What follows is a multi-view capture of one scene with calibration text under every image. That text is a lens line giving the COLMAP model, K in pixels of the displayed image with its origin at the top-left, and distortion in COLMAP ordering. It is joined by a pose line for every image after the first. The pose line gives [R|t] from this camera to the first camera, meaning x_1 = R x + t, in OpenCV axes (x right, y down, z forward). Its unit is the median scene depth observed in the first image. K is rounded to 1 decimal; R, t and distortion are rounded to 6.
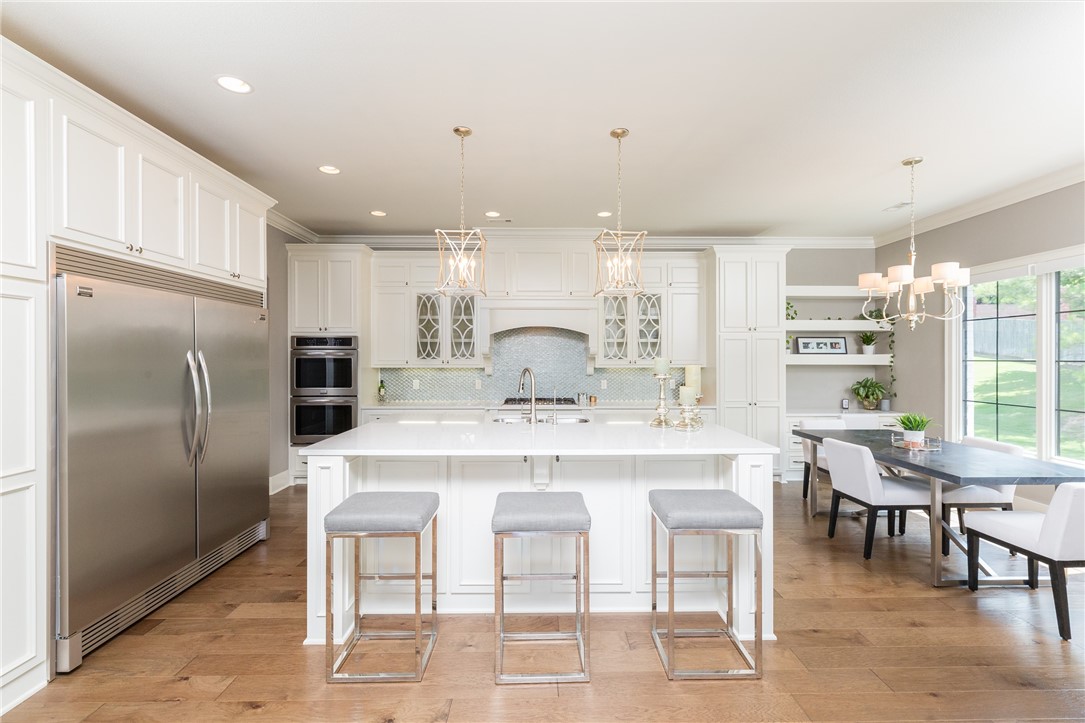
lens RADIAL K [[475.4, 0, 537.9], [0, 475.4, 354.4], [0, 0, 1]] dist [-0.002510, -0.000314]
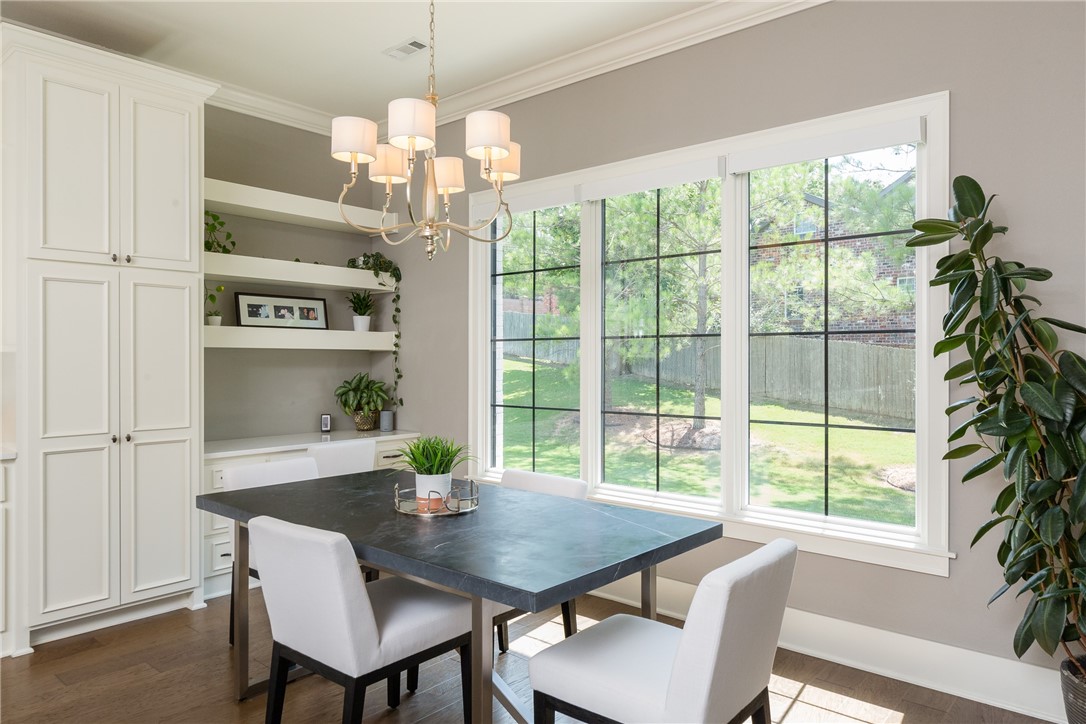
lens RADIAL K [[724.4, 0, 543.0], [0, 724.4, 362.0], [0, 0, 1]] dist [0.000747, 0.000094]
pose [[0.668788, -0.005057, 0.743436, 0.211985], [-0.004196, 0.999935, 0.010577, 0.026558], [-0.743442, -0.010193, 0.668723, 0.281315]]
